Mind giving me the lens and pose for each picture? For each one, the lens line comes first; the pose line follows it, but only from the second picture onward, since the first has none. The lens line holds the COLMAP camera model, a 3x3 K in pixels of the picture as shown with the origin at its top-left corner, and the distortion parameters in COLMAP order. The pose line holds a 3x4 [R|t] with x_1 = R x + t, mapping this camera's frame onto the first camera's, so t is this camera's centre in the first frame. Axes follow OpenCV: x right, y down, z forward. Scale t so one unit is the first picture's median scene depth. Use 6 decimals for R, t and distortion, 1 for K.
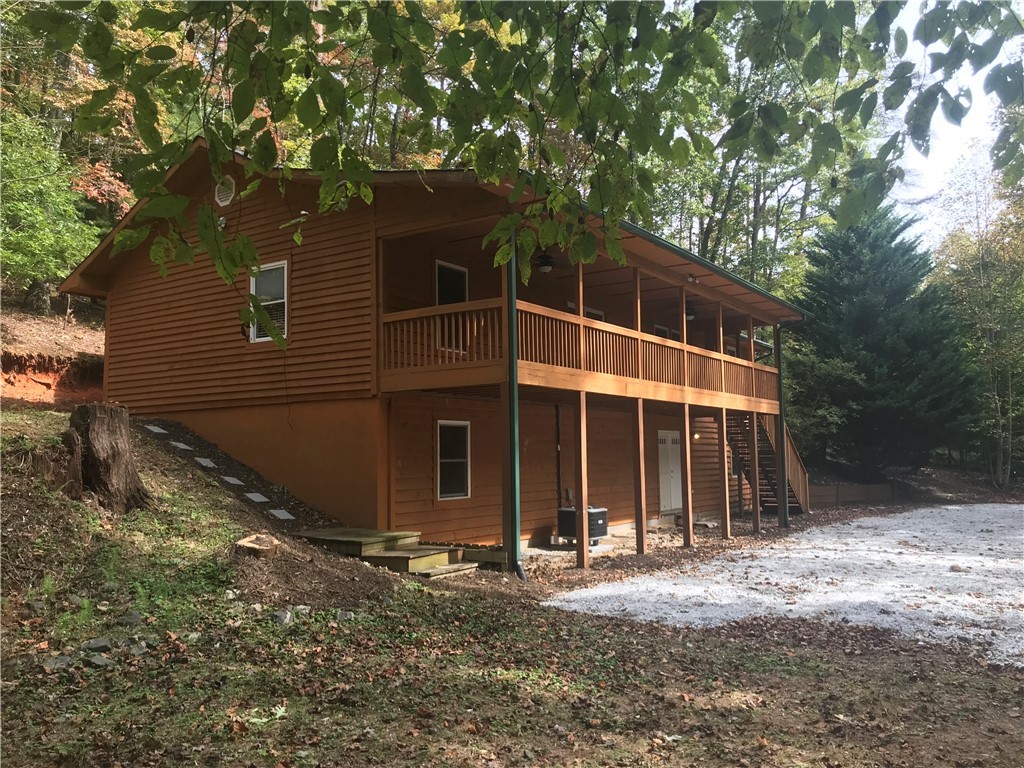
lens RADIAL K [[833.5, 0, 512.0], [0, 833.5, 384.0], [0, 0, 1]] dist [0.046430, -0.056975]
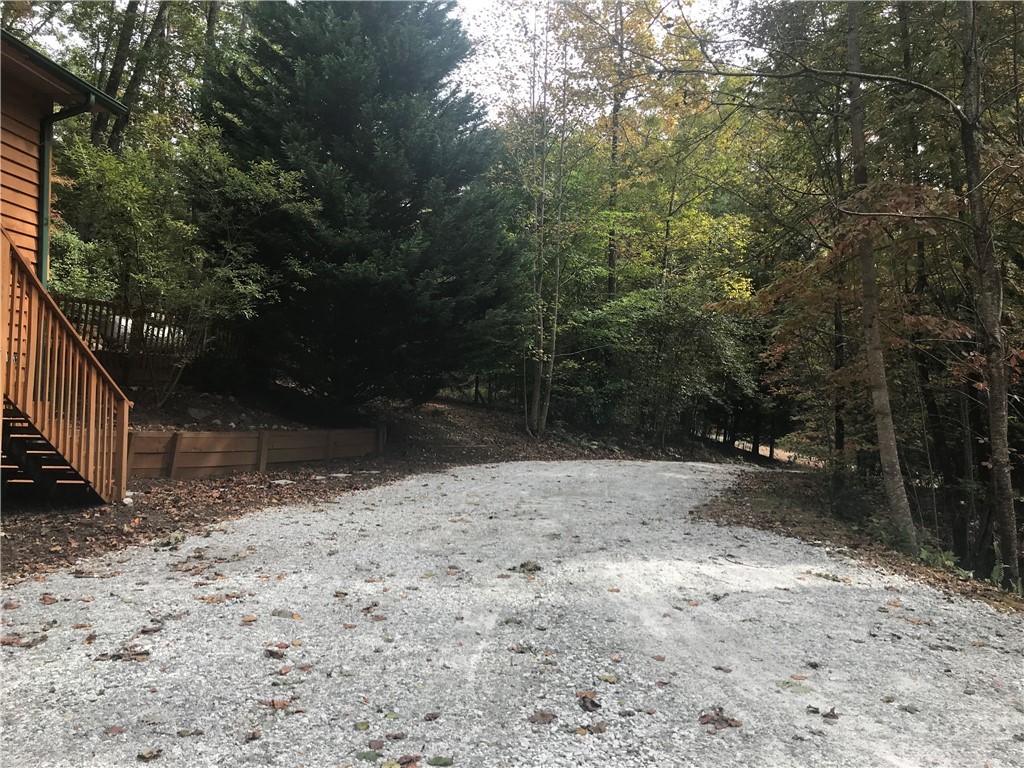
lens RADIAL K [[833.5, 0, 512.0], [0, 833.5, 384.0], [0, 0, 1]] dist [0.046430, -0.056975]
pose [[0.871258, 0.038060, 0.489347, 0.276305], [-0.072850, 0.995974, 0.052241, 0.057246], [-0.485388, -0.081164, 0.870523, 0.504841]]
